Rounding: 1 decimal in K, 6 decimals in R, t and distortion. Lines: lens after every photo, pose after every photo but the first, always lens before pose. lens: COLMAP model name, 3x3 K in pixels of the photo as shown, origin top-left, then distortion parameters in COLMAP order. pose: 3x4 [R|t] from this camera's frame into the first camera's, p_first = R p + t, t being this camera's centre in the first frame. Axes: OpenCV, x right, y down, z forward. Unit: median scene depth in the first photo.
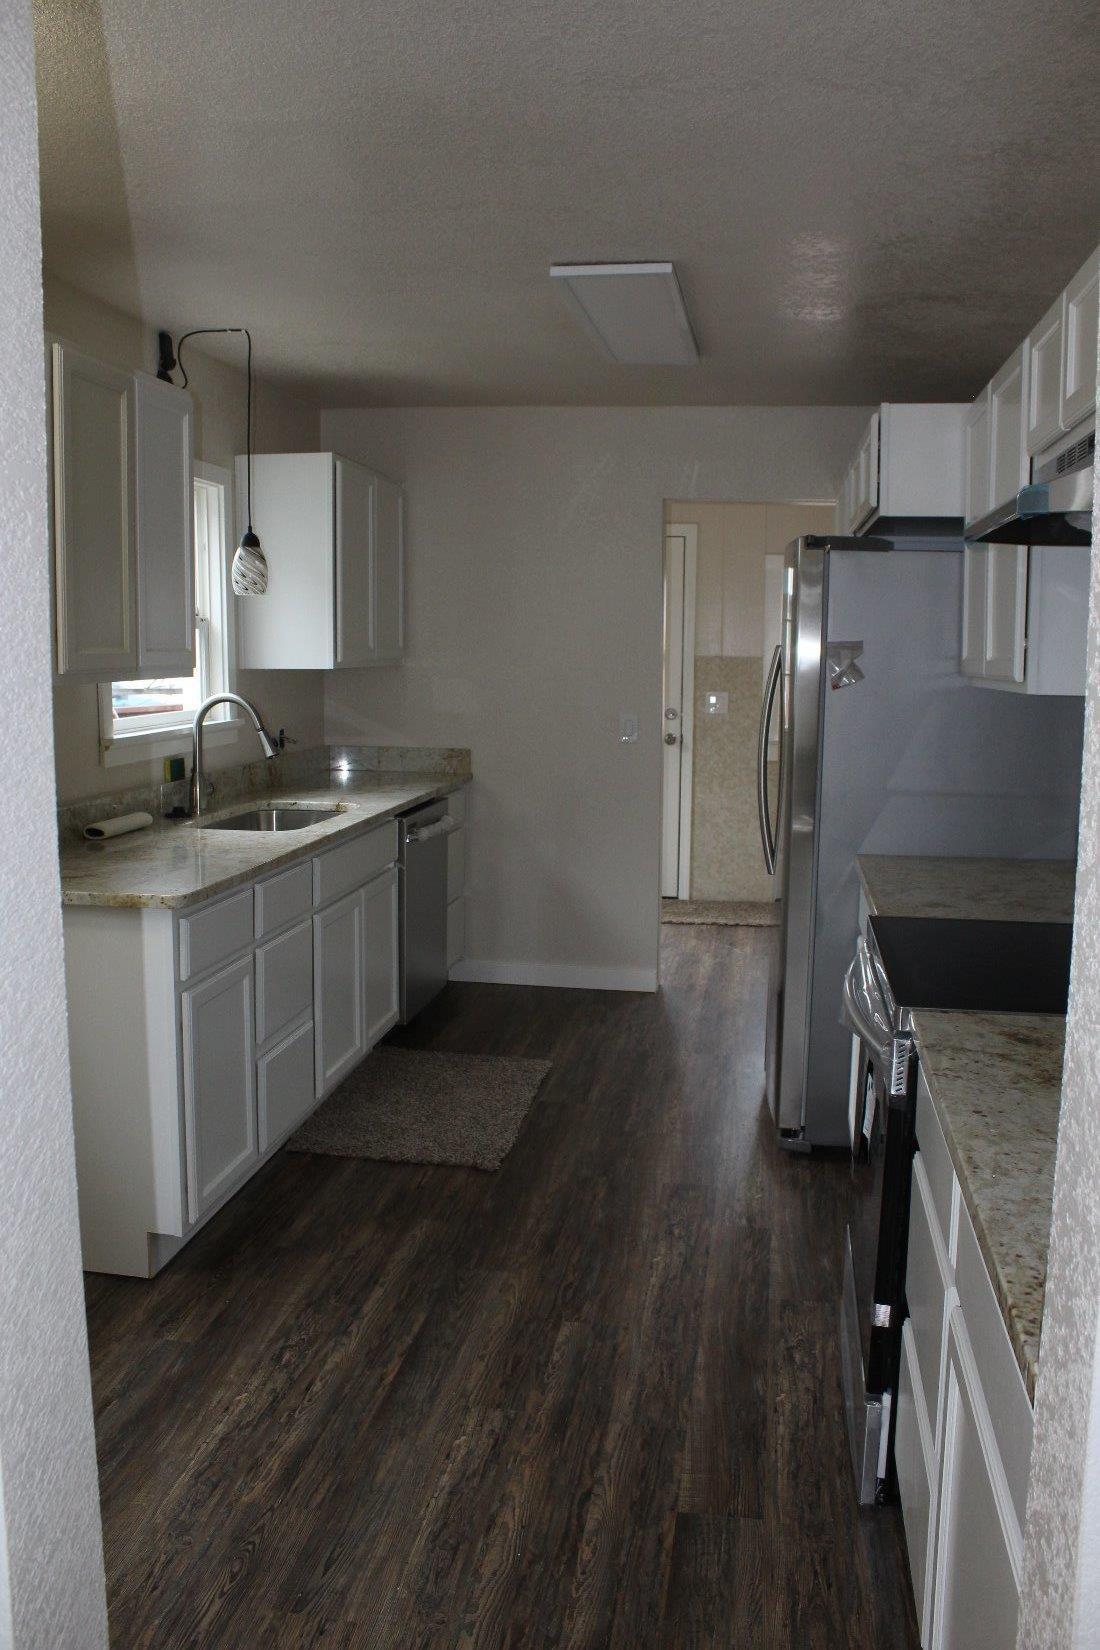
lens RADIAL K [[1365.4, 0, 568.2], [0, 1365.4, 827.5], [0, 0, 1]] dist [-0.166373, 0.144563]
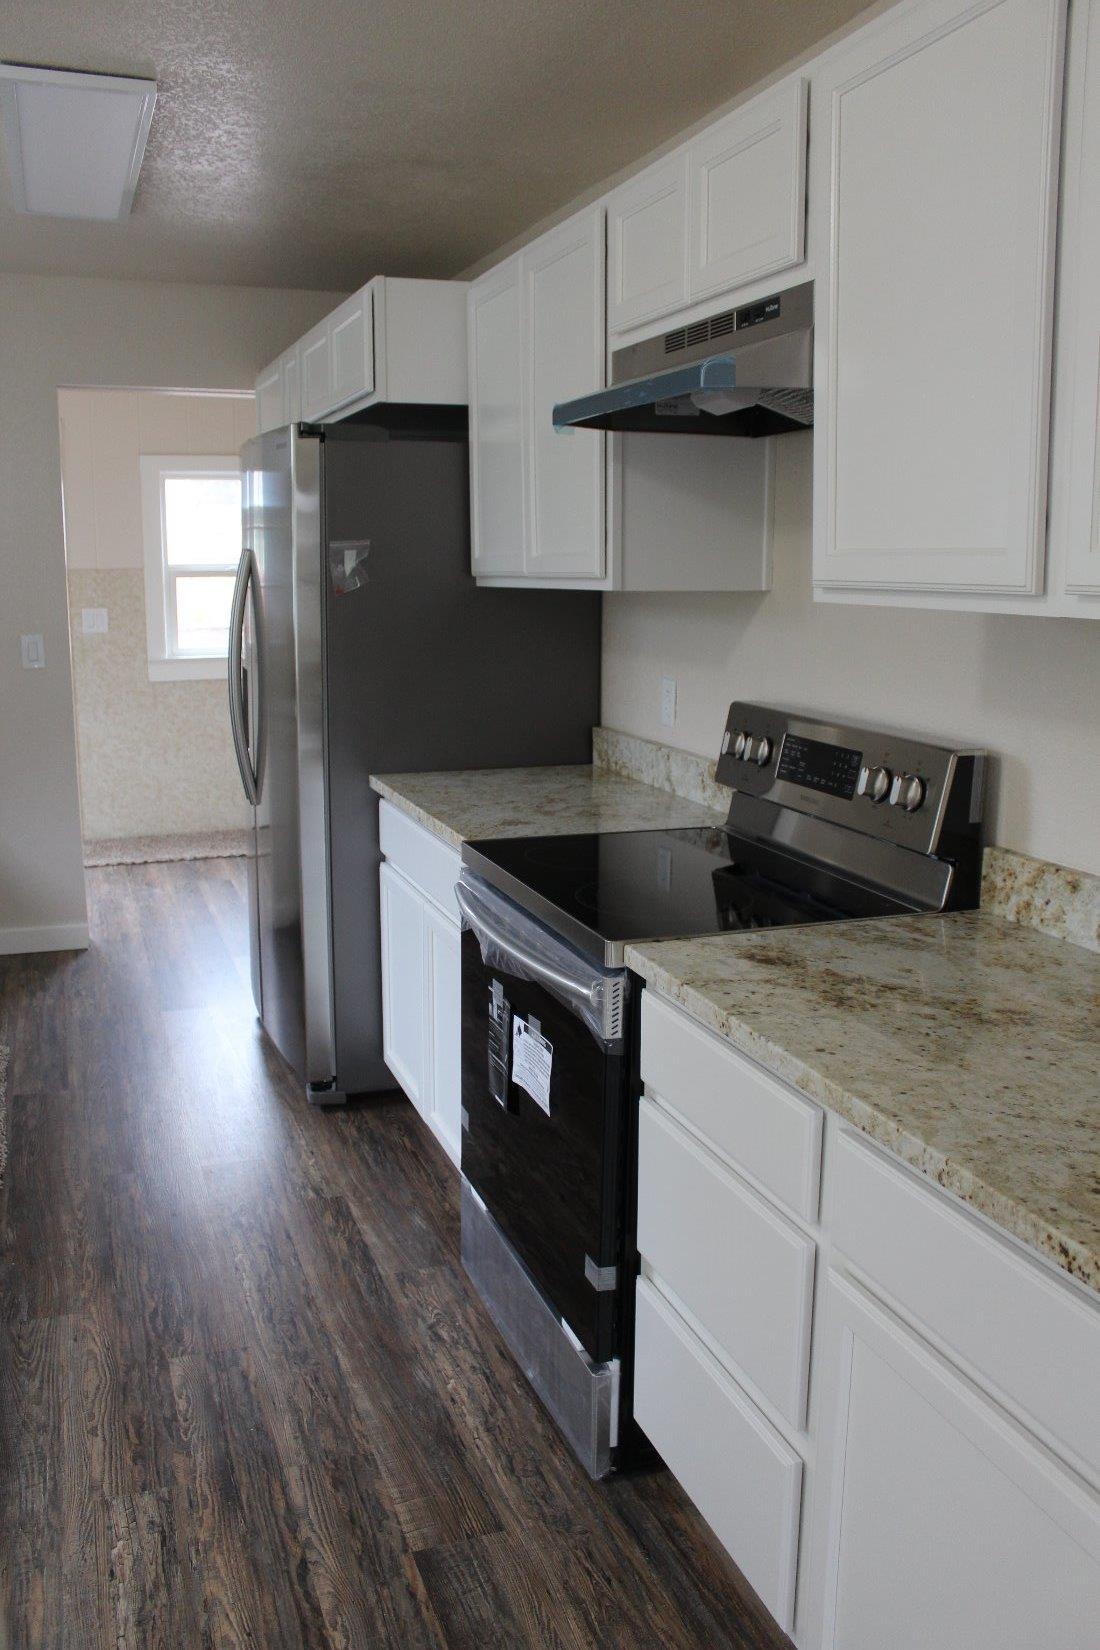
lens RADIAL K [[1378.7, 0, 550.0], [0, 1378.7, 825.0], [0, 0, 1]] dist [-0.162339, 0.144213]
pose [[0.877080, -0.097316, 0.470383, -0.142567], [0.068914, 0.994625, 0.077277, -0.011801], [-0.475375, -0.035362, 0.879072, 0.146586]]
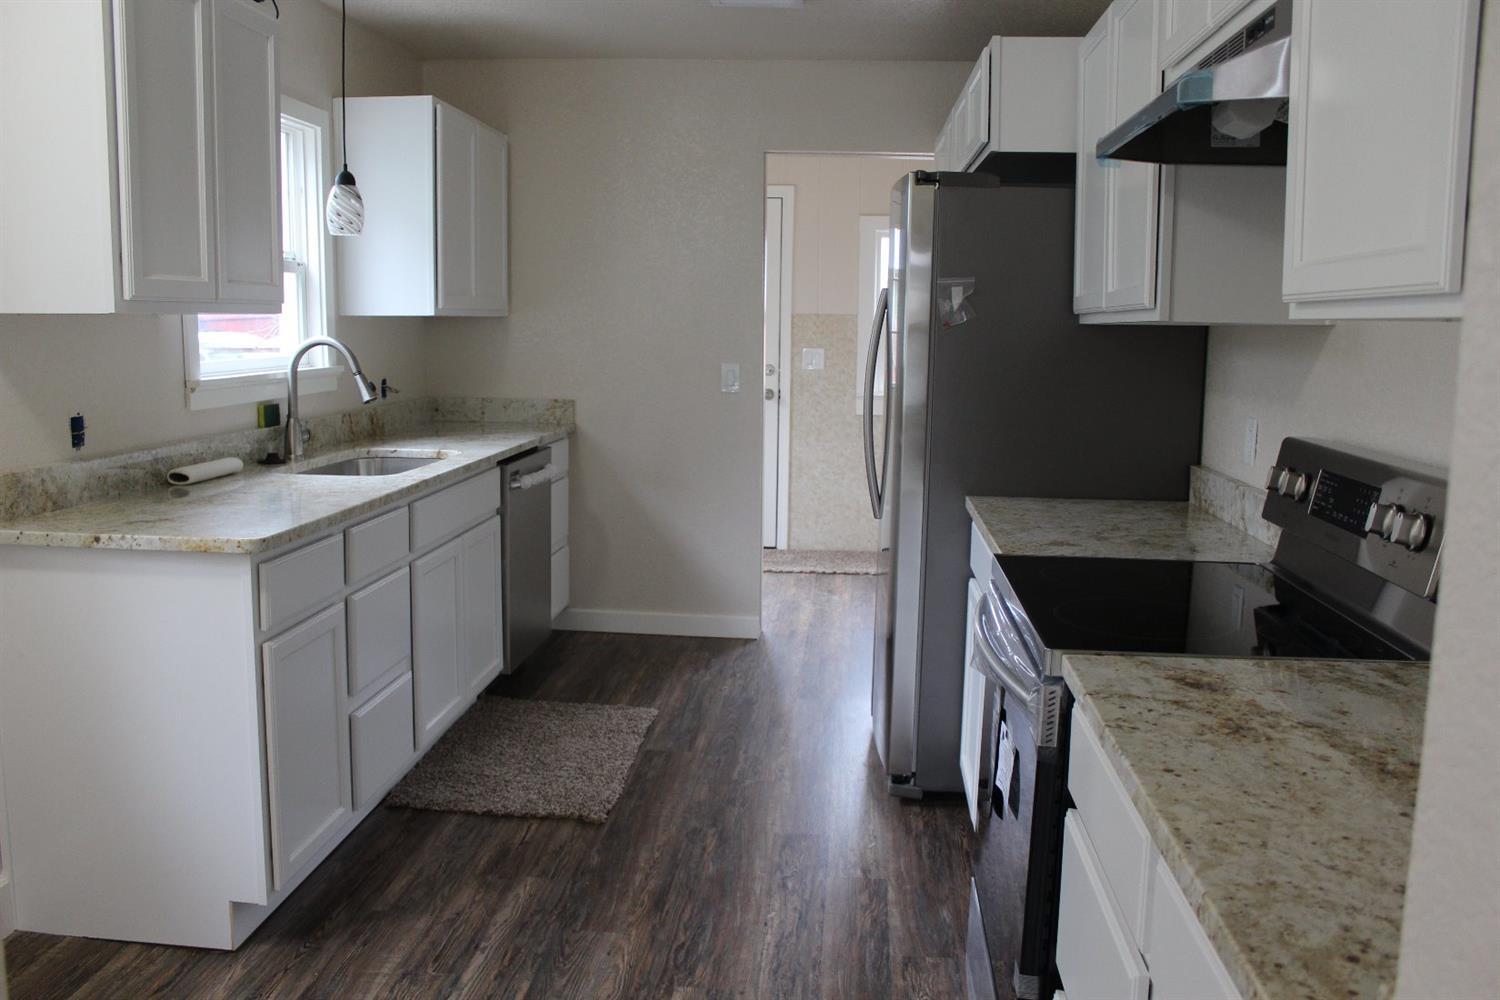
lens RADIAL K [[1253.4, 0, 747.9], [0, 1253.4, 501.7], [0, 0, 1]] dist [-0.162339, 0.144213]
pose [[0.997873, -0.005946, 0.064921, -0.006335], [0.005308, 0.999936, 0.009998, 0.016465], [-0.064976, -0.009632, 0.997840, 0.124239]]
